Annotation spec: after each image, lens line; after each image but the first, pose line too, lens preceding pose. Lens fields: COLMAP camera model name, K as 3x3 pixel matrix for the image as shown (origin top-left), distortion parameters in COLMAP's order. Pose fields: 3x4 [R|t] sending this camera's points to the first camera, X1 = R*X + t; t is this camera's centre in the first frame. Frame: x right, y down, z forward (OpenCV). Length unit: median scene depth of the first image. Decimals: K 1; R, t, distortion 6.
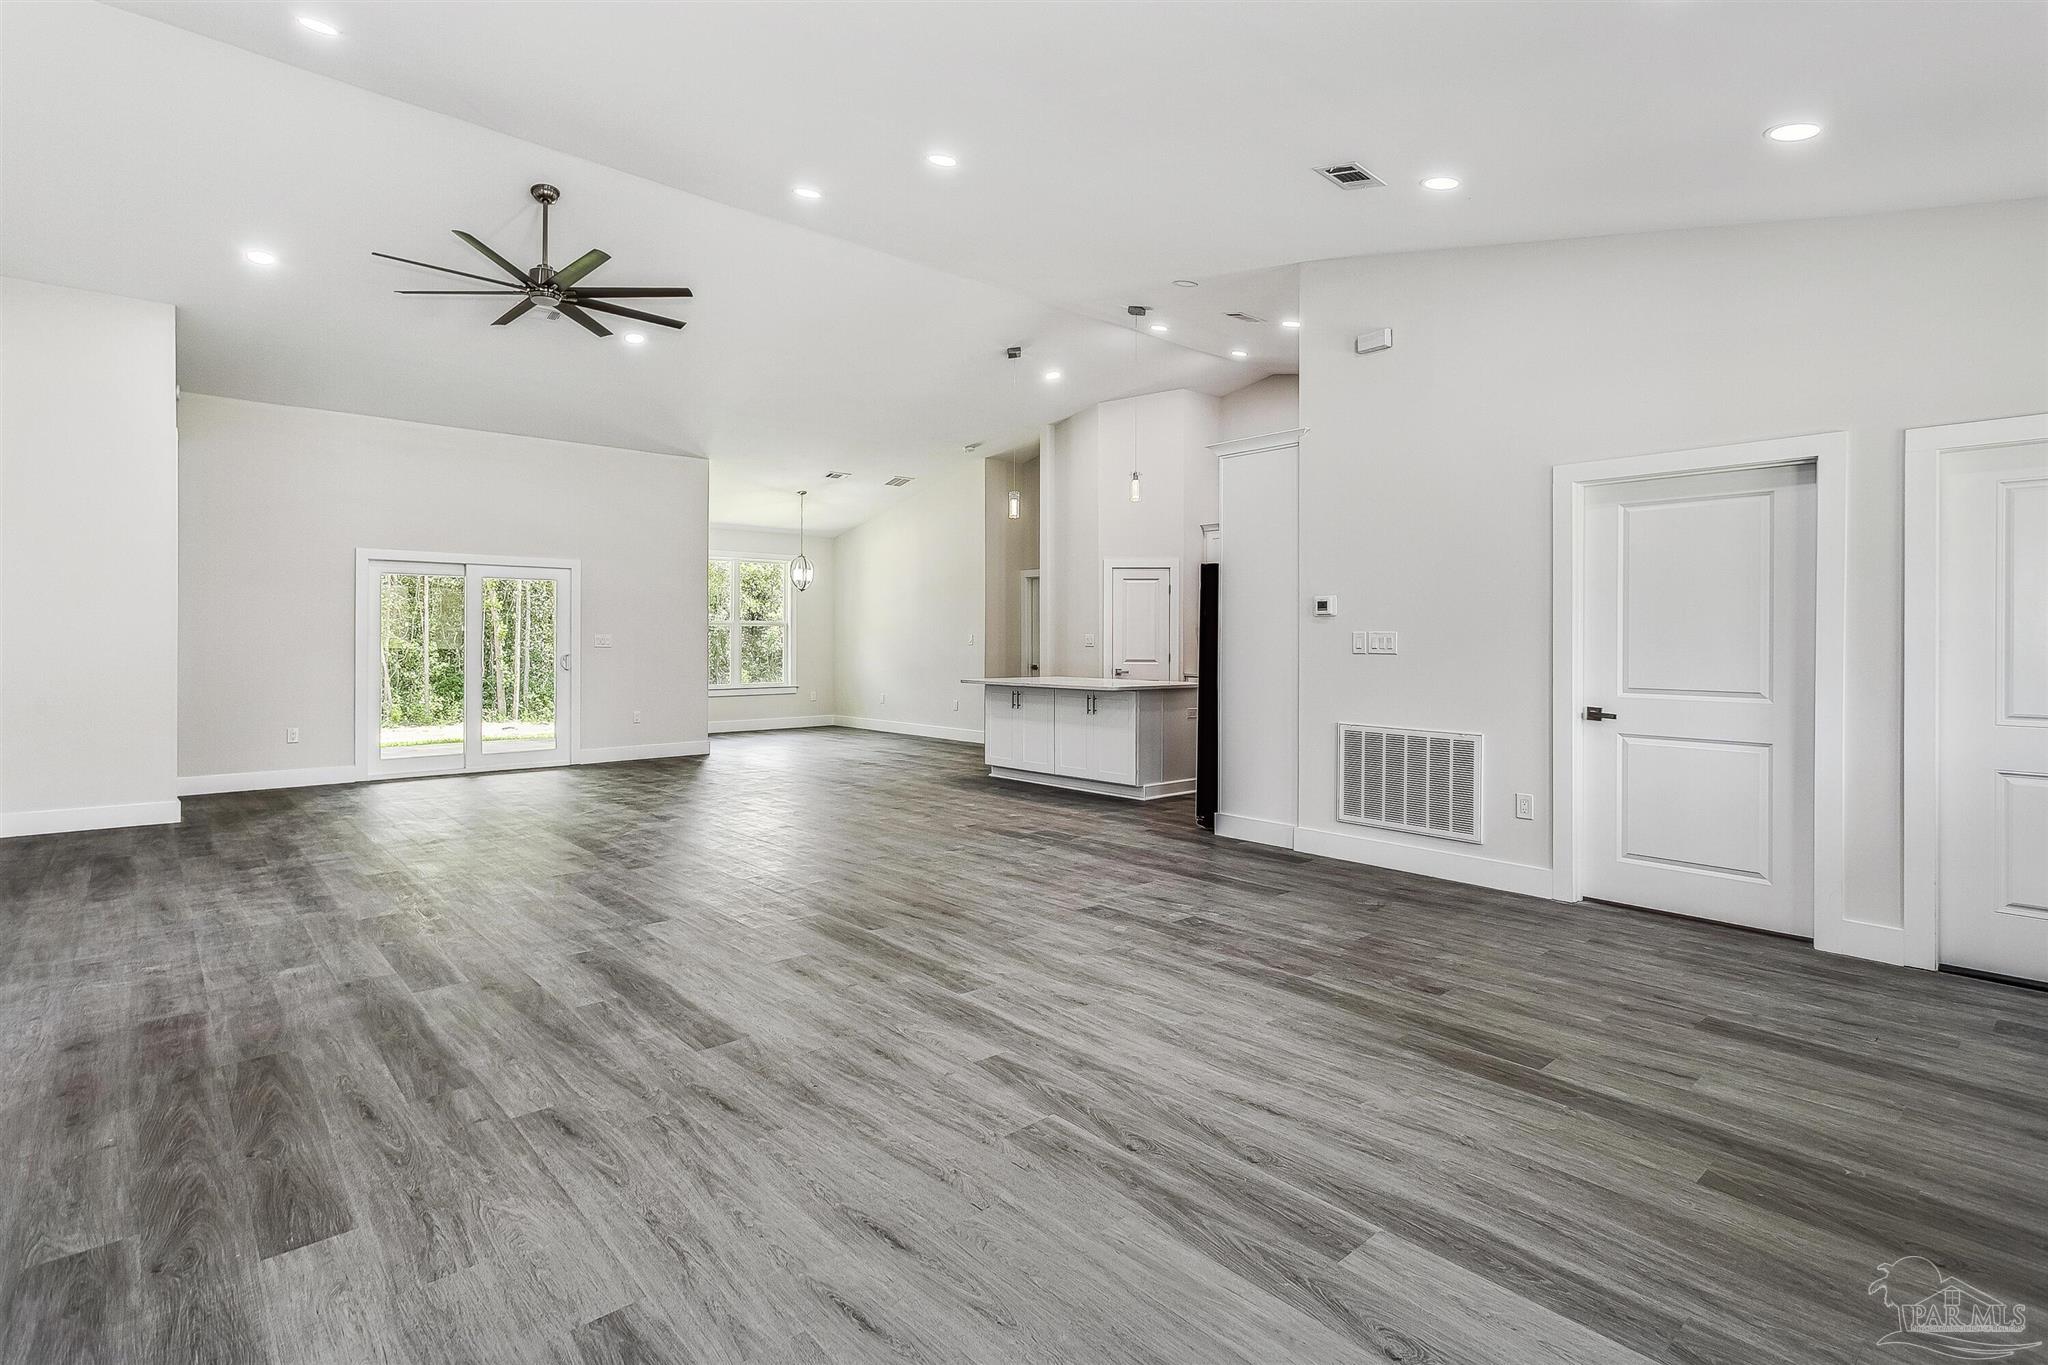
lens RADIAL K [[993.6, 0, 1037.3], [0, 993.6, 643.8], [0, 0, 1]] dist [-0.004378, -0.000977]
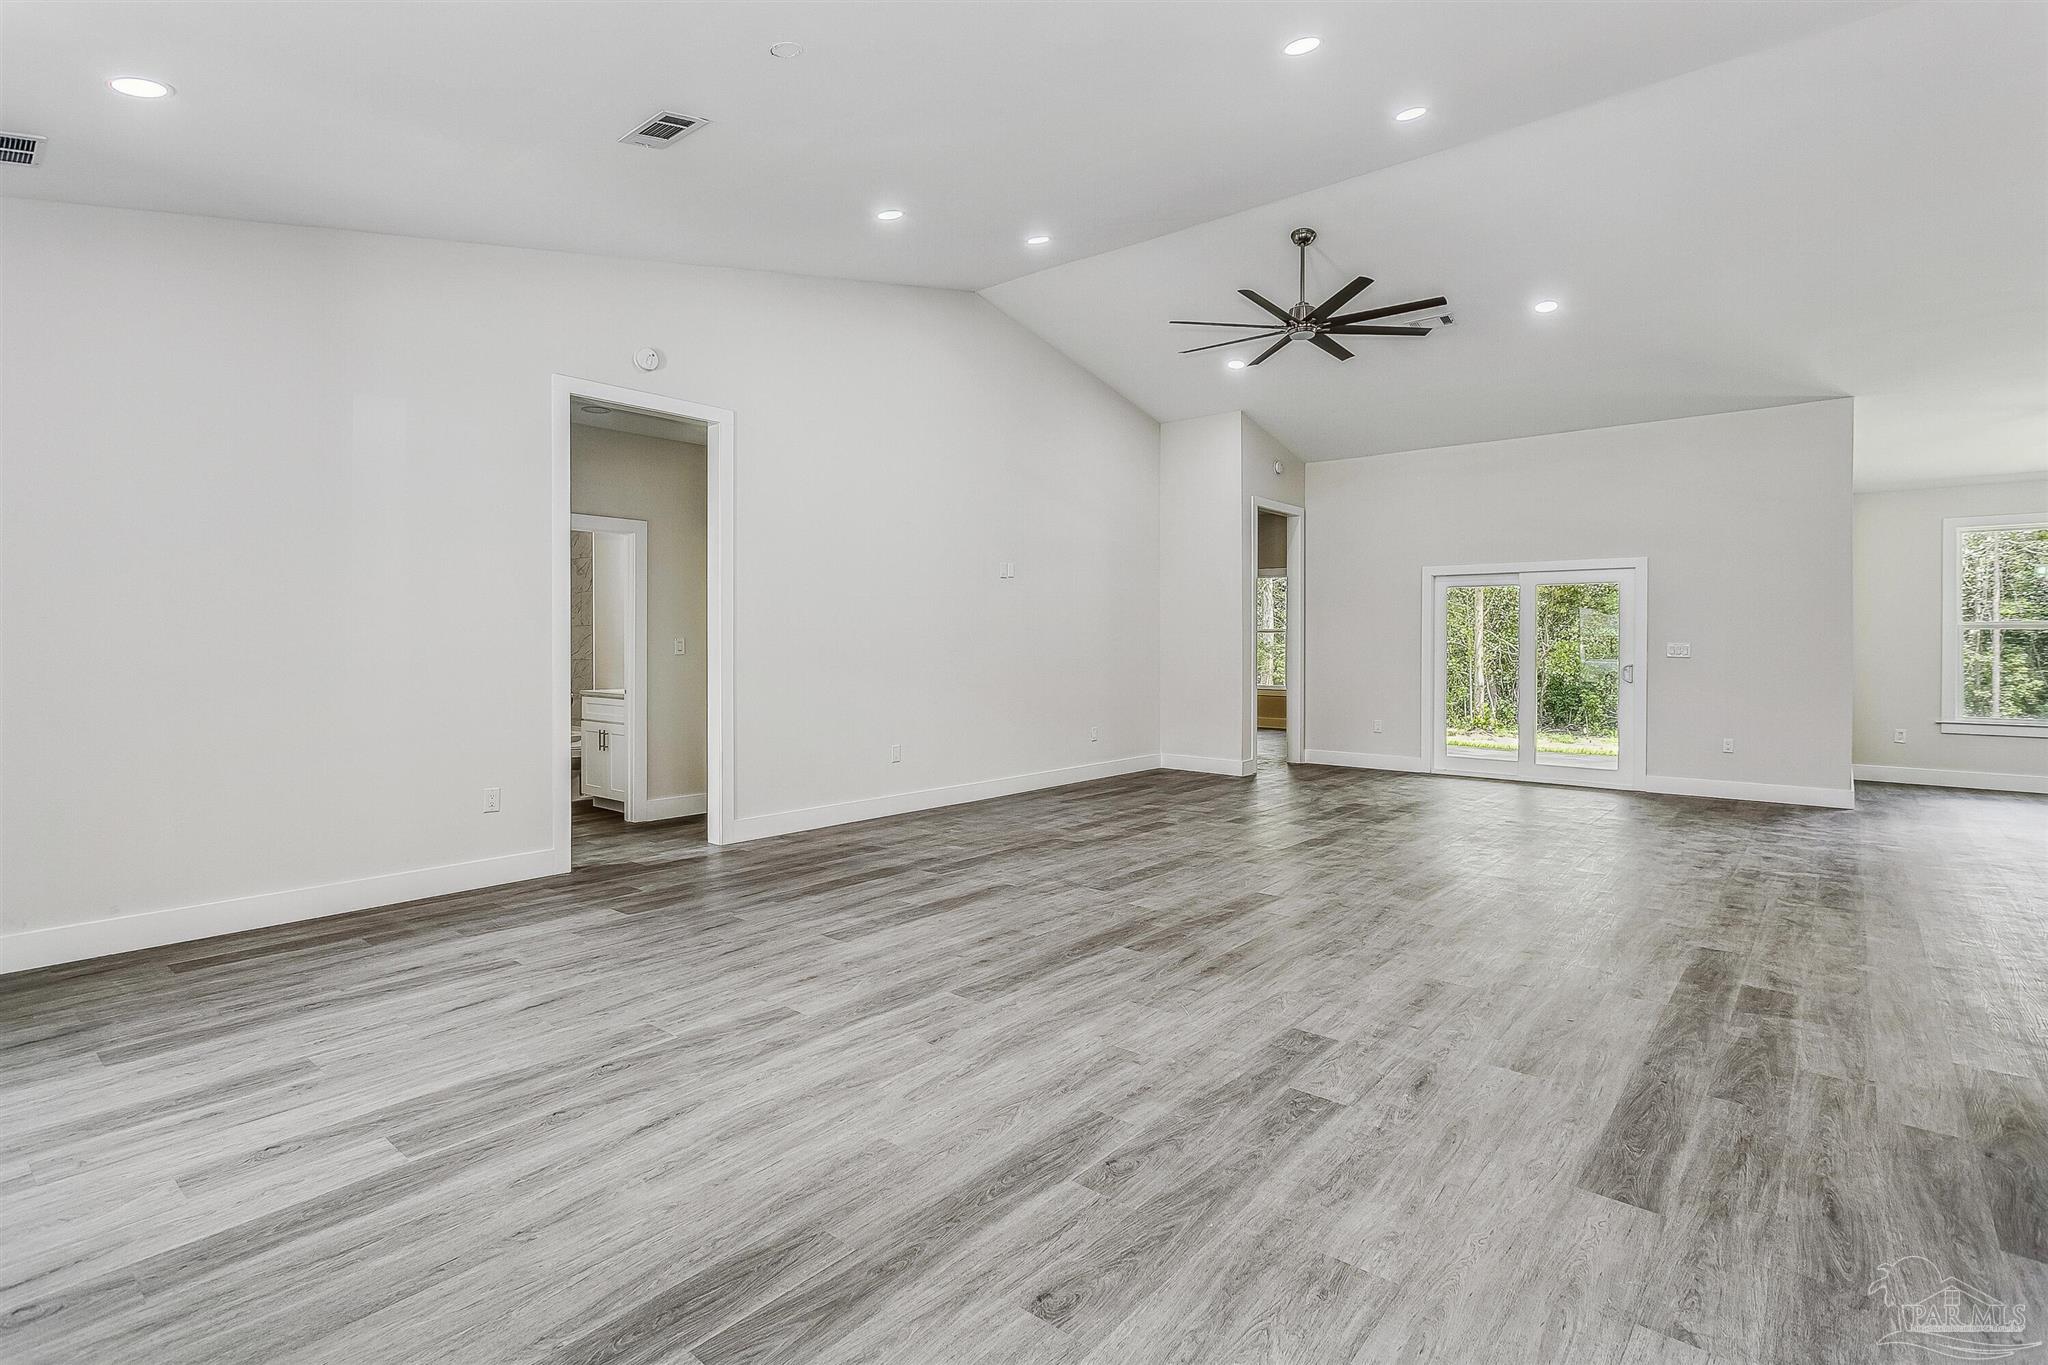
lens RADIAL K [[993.6, 0, 1004.6], [0, 993.6, 625.7], [0, 0, 1]] dist [-0.004378, -0.000977]
pose [[0.127646, -0.018046, -0.991656, 1.040316], [-0.011263, 0.999744, -0.019643, -0.005679], [0.991756, 0.013677, 0.127410, 1.008211]]
